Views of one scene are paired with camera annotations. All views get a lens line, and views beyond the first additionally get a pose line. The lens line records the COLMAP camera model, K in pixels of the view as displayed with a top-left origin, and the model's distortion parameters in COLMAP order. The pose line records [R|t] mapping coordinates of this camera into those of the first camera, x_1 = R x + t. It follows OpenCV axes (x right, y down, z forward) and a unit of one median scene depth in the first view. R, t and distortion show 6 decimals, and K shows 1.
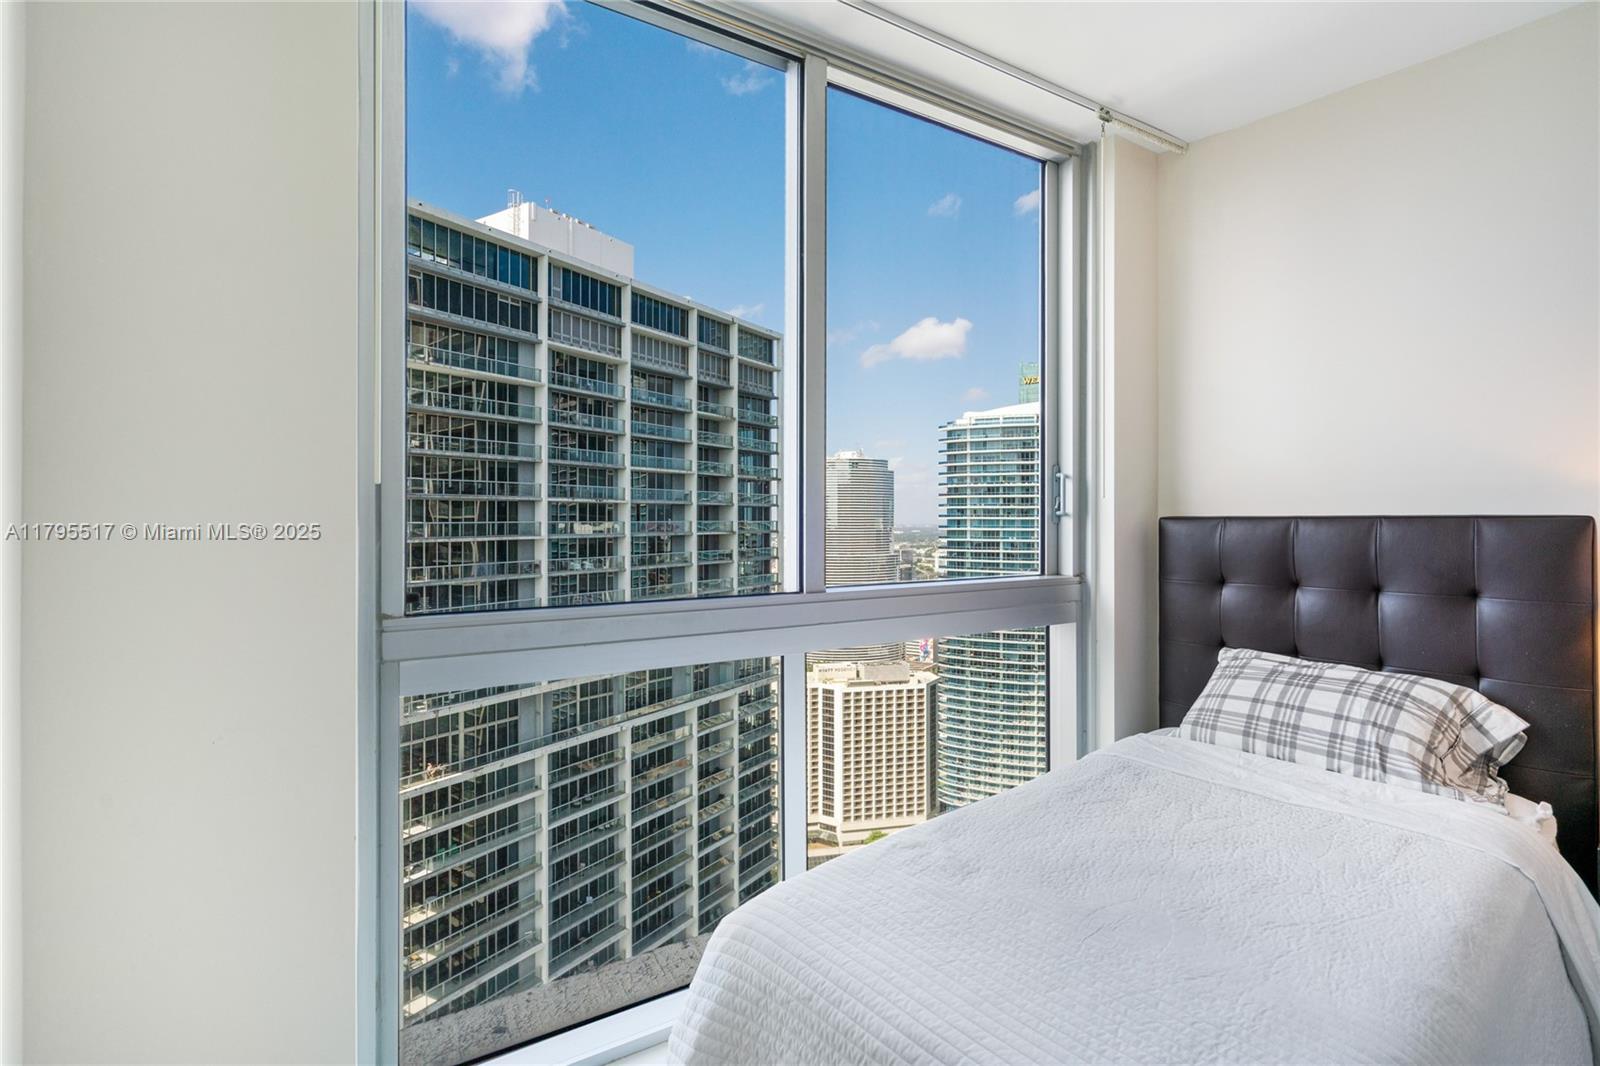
lens RADIAL K [[755.5, 0, 800.0], [0, 755.5, 519.4], [0, 0, 1]] dist [-0.010522, 0.000160]
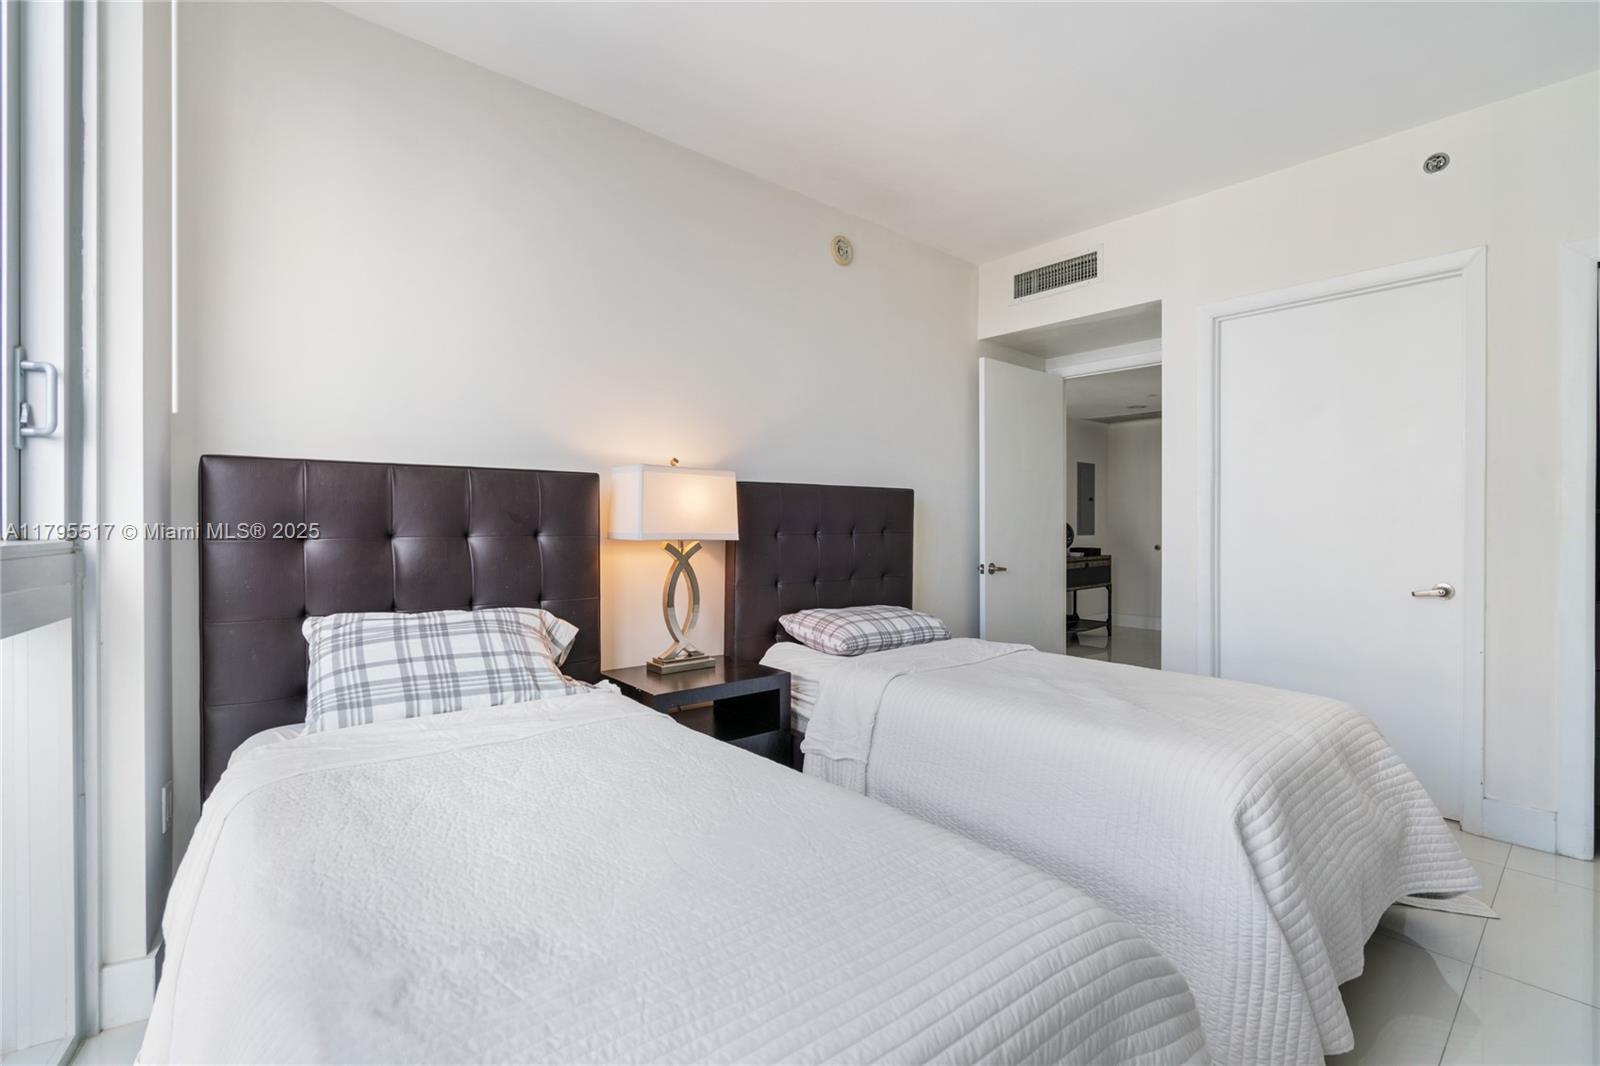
lens RADIAL K [[722.3, 0, 803.4], [0, 722.3, 523.4], [0, 0, 1]] dist [-0.015072, 0.012022]
pose [[-0.005466, 0.001897, 0.999983, -0.270251], [-0.001196, 0.999997, -0.001903, 0.080426], [-0.999984, -0.001207, -0.005464, 0.546301]]
